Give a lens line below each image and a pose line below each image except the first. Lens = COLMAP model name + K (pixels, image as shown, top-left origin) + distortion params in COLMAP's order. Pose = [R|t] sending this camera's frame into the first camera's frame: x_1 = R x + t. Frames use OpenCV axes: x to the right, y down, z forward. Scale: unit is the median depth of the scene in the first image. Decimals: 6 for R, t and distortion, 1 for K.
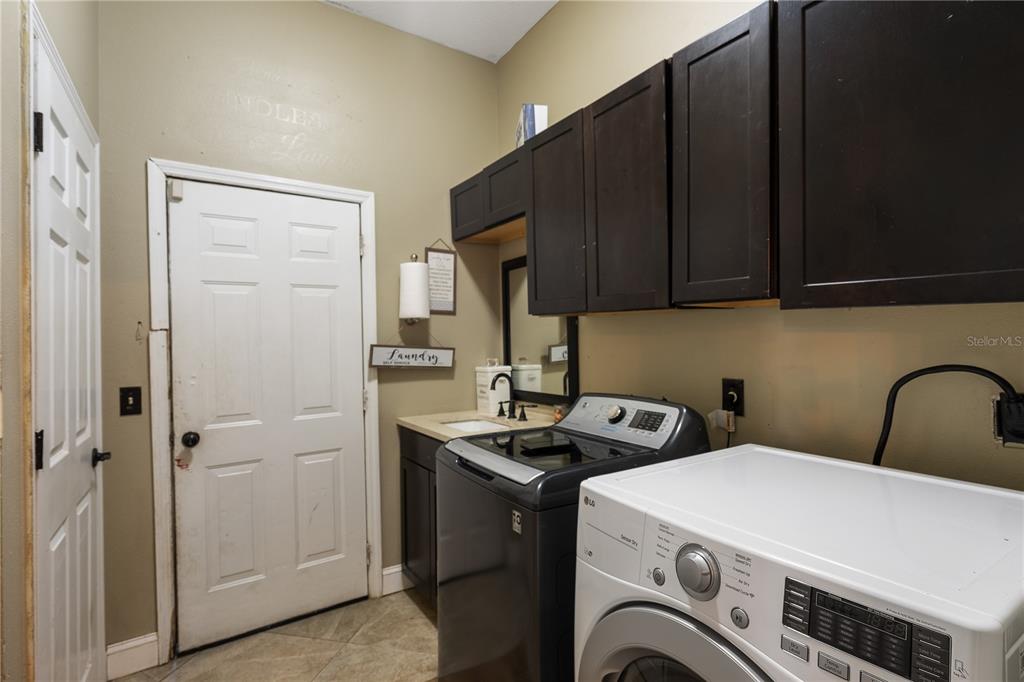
lens RADIAL K [[465.4, 0, 515.2], [0, 465.4, 342.2], [0, 0, 1]] dist [-0.000936, -0.000110]
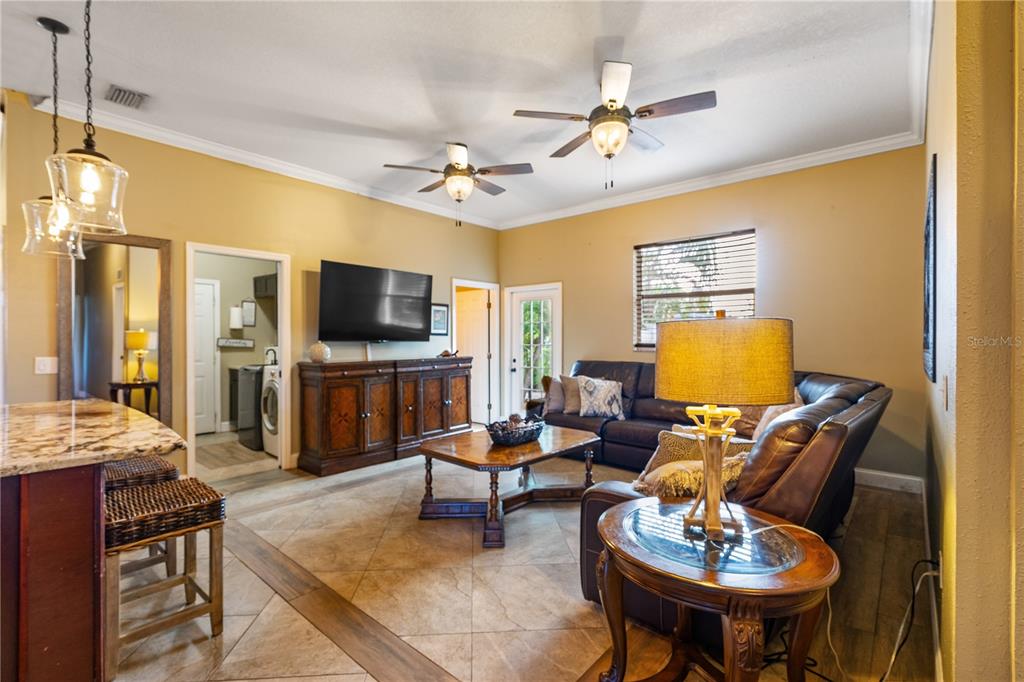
lens RADIAL K [[465.4, 0, 507.4], [0, 465.4, 338.1], [0, 0, 1]] dist [-0.000936, -0.000110]
pose [[0.966187, 0.015337, 0.257387, 0.592423], [-0.015898, 0.999874, 0.000102, -0.020361], [-0.257353, -0.004191, 0.966308, -1.952546]]
